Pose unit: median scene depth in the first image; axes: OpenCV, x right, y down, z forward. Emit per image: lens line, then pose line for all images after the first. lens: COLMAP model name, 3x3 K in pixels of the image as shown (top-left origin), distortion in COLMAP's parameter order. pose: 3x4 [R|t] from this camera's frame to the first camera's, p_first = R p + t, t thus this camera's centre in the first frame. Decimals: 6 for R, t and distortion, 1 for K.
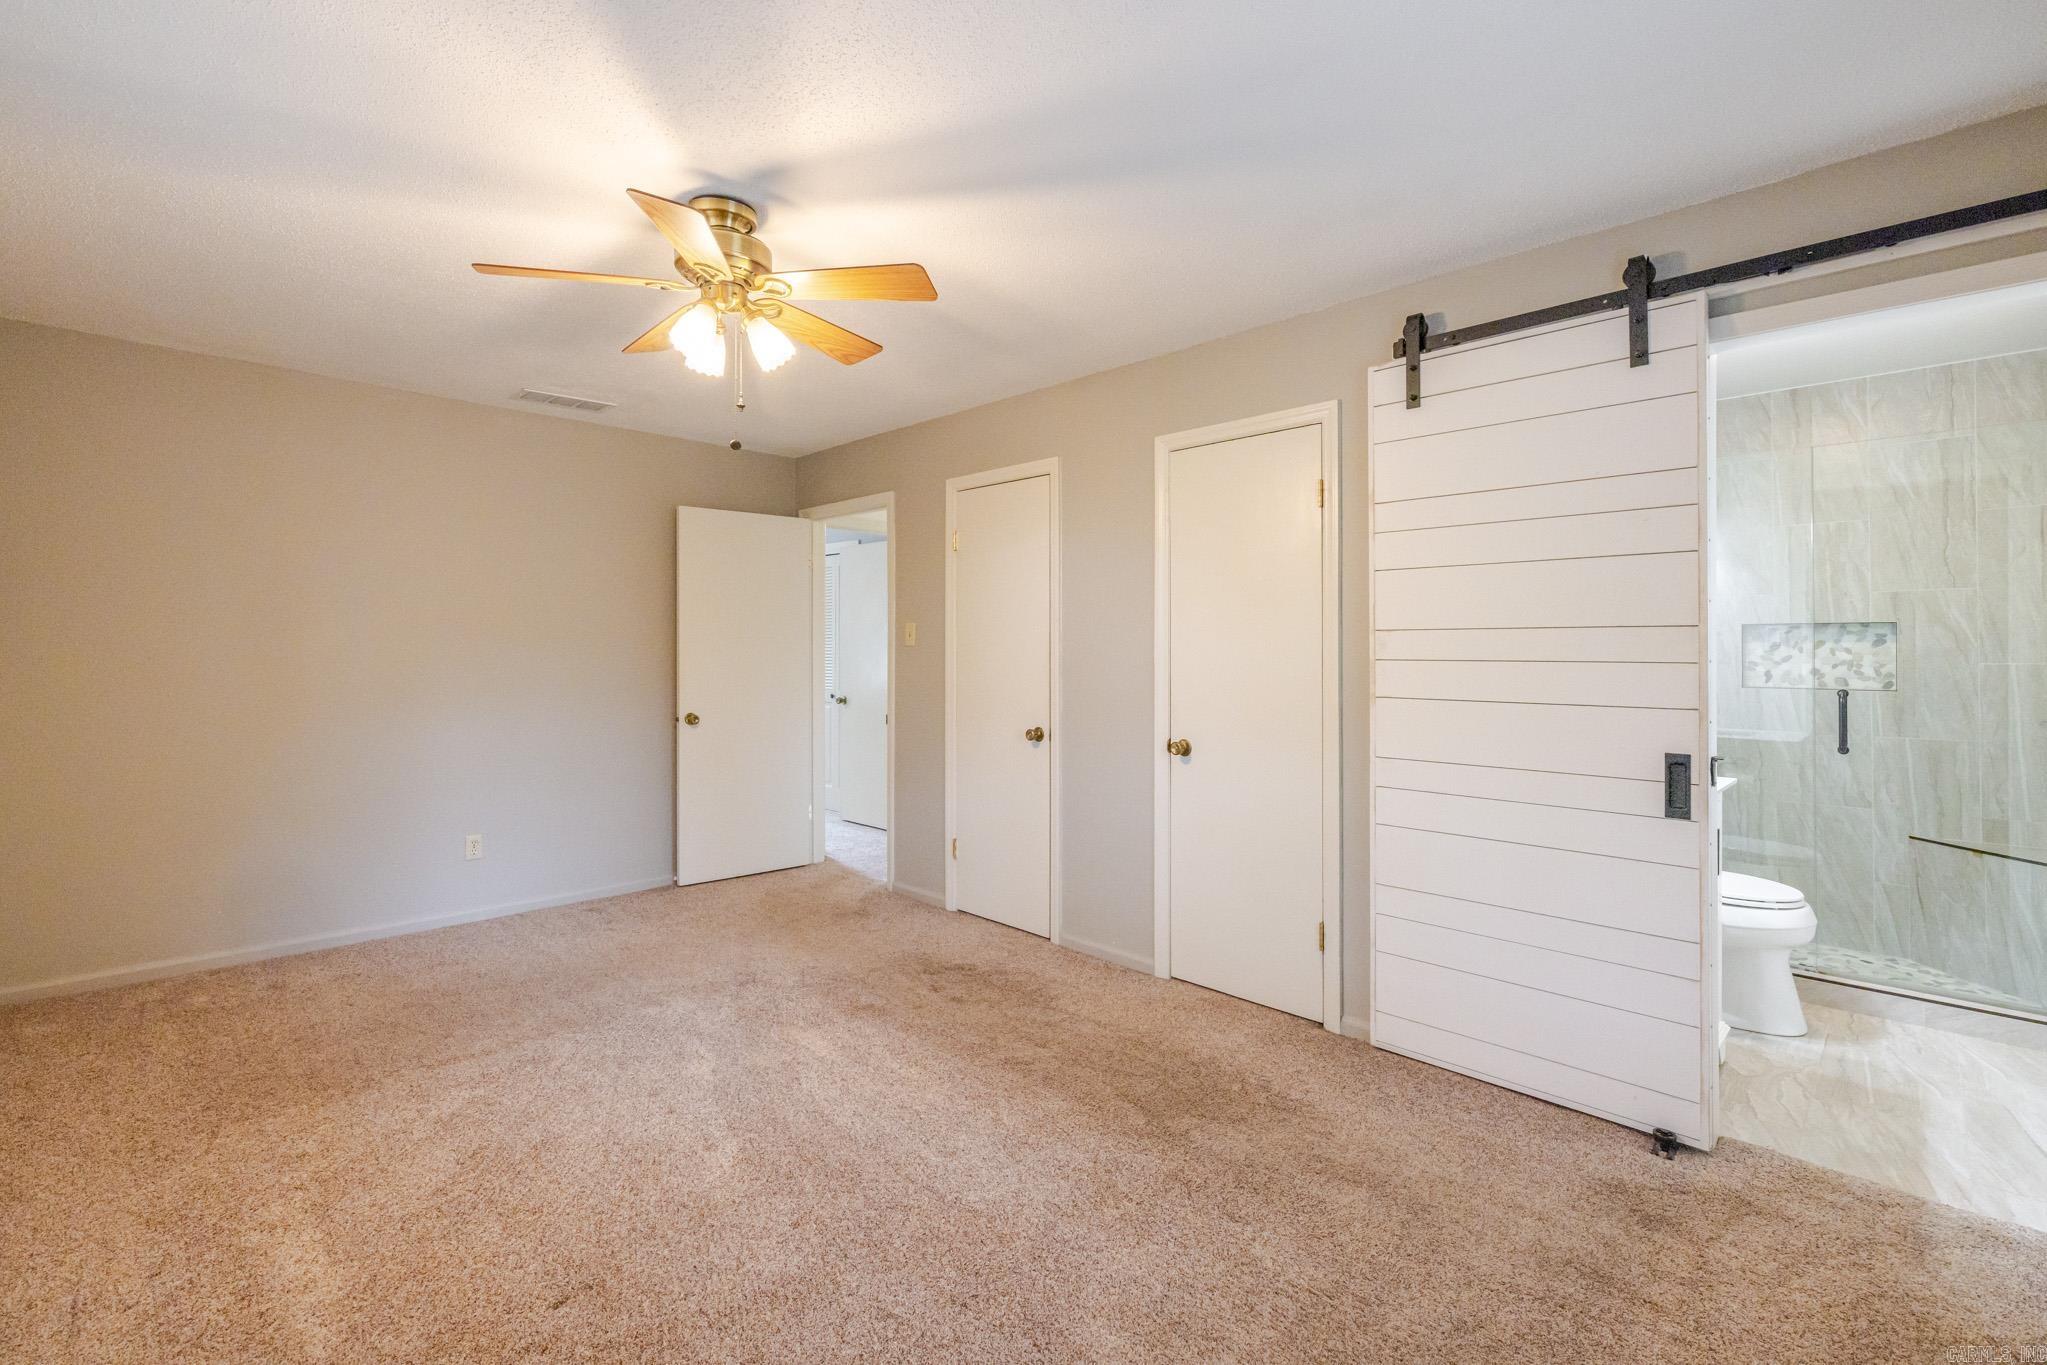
lens RADIAL K [[896.7, 0, 995.3], [0, 896.7, 648.5], [0, 0, 1]] dist [-0.000279, 0.000550]
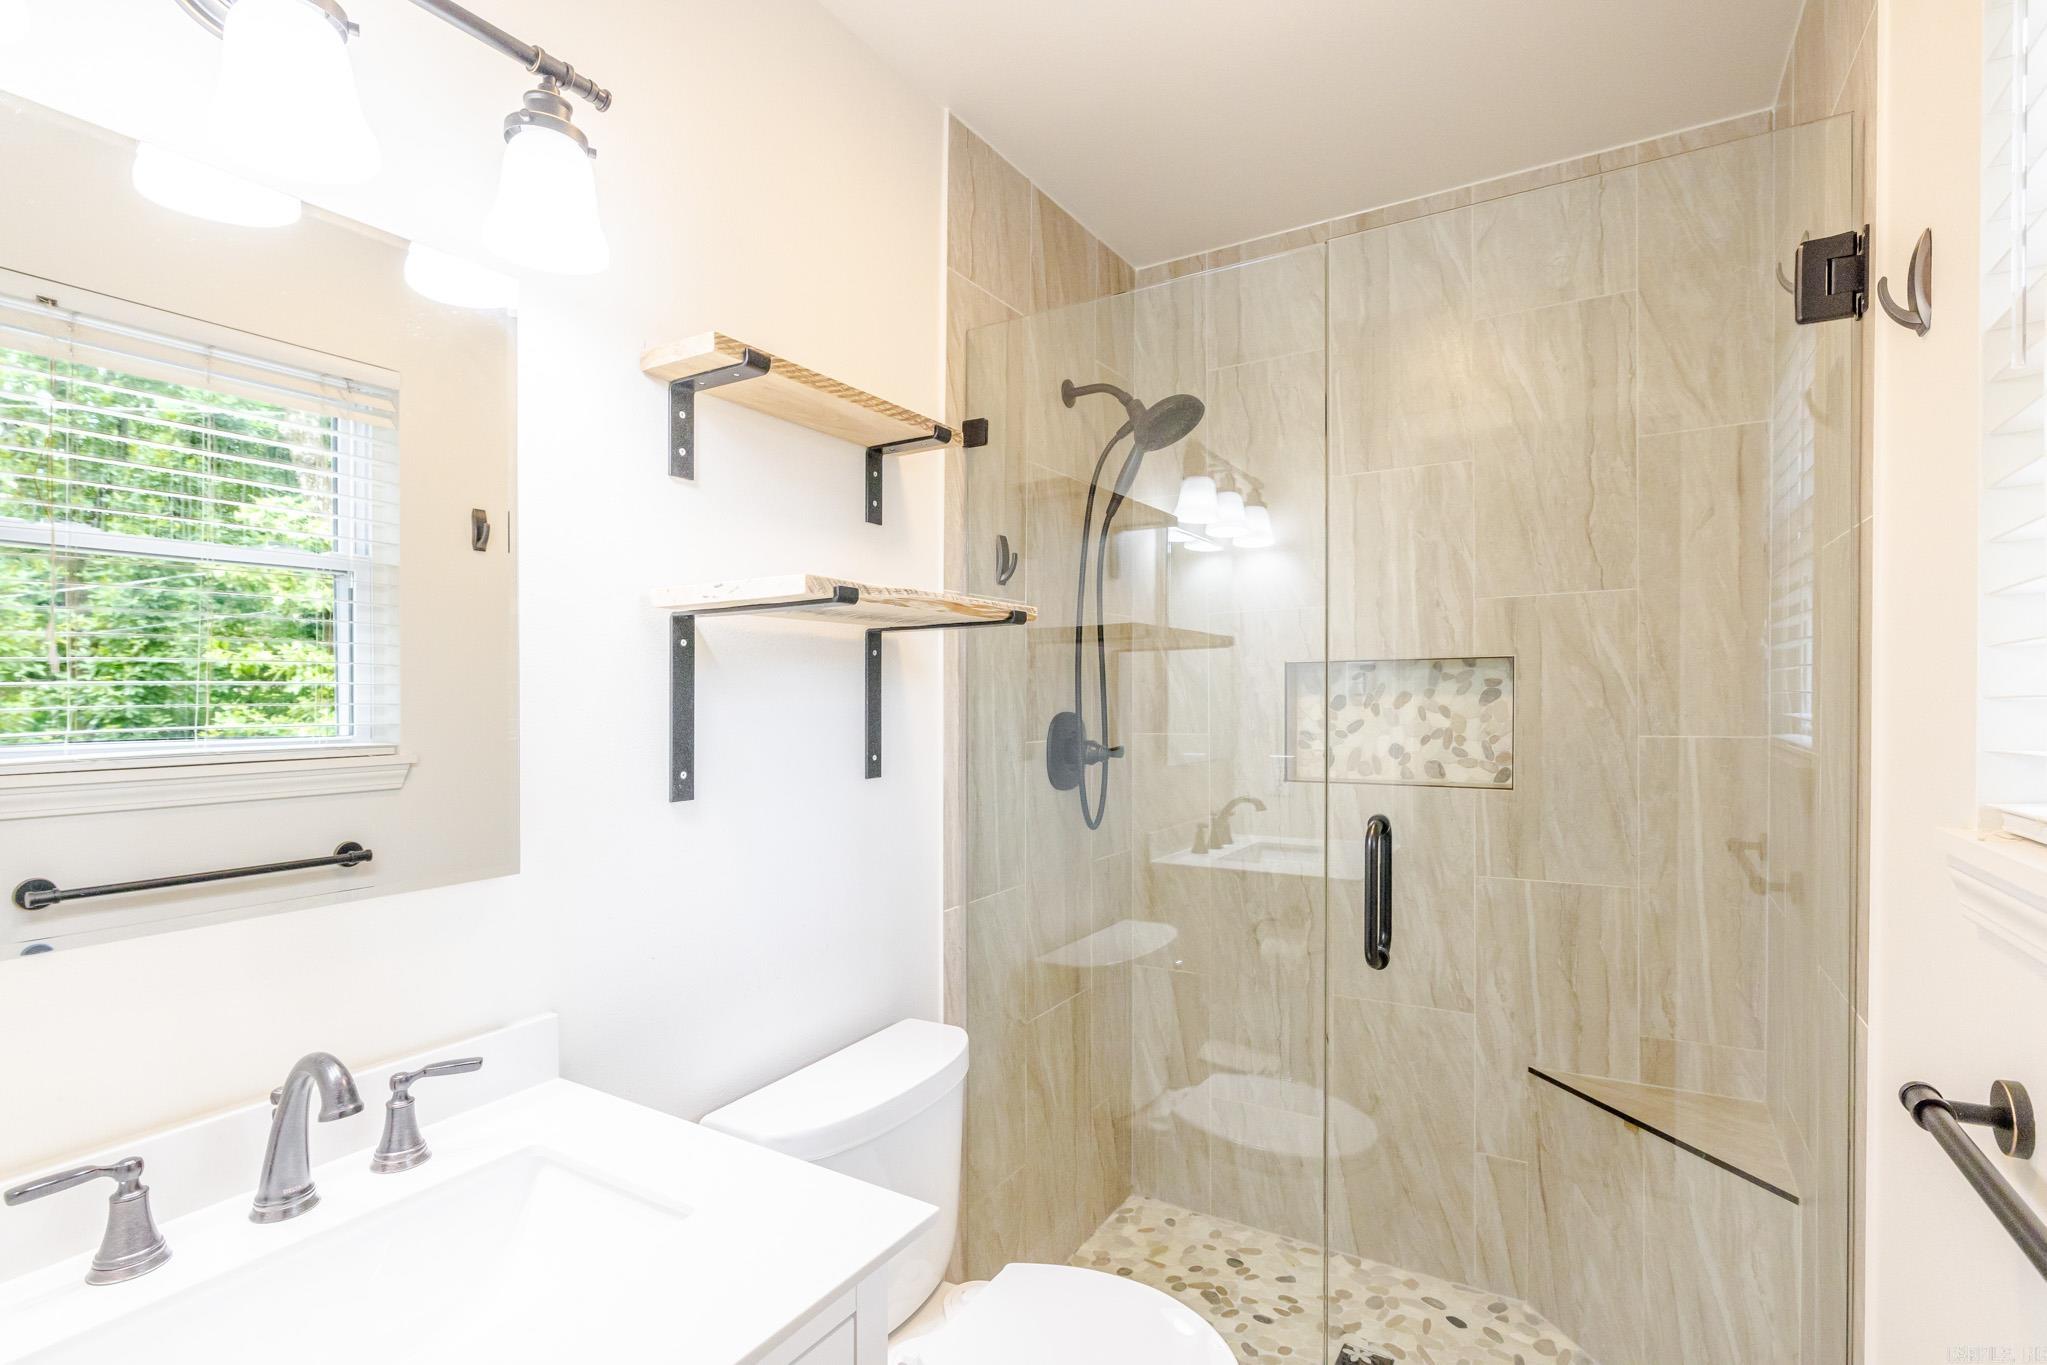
lens RADIAL K [[997.2, 0, 1009.6], [0, 997.2, 722.1], [0, 0, 1]] dist [-0.005671, 0.000867]
pose [[0.966837, -0.005567, 0.255335, 0.568013], [0.001313, 0.999858, 0.016828, -0.001299], [-0.255393, -0.015934, 0.966706, 0.509943]]
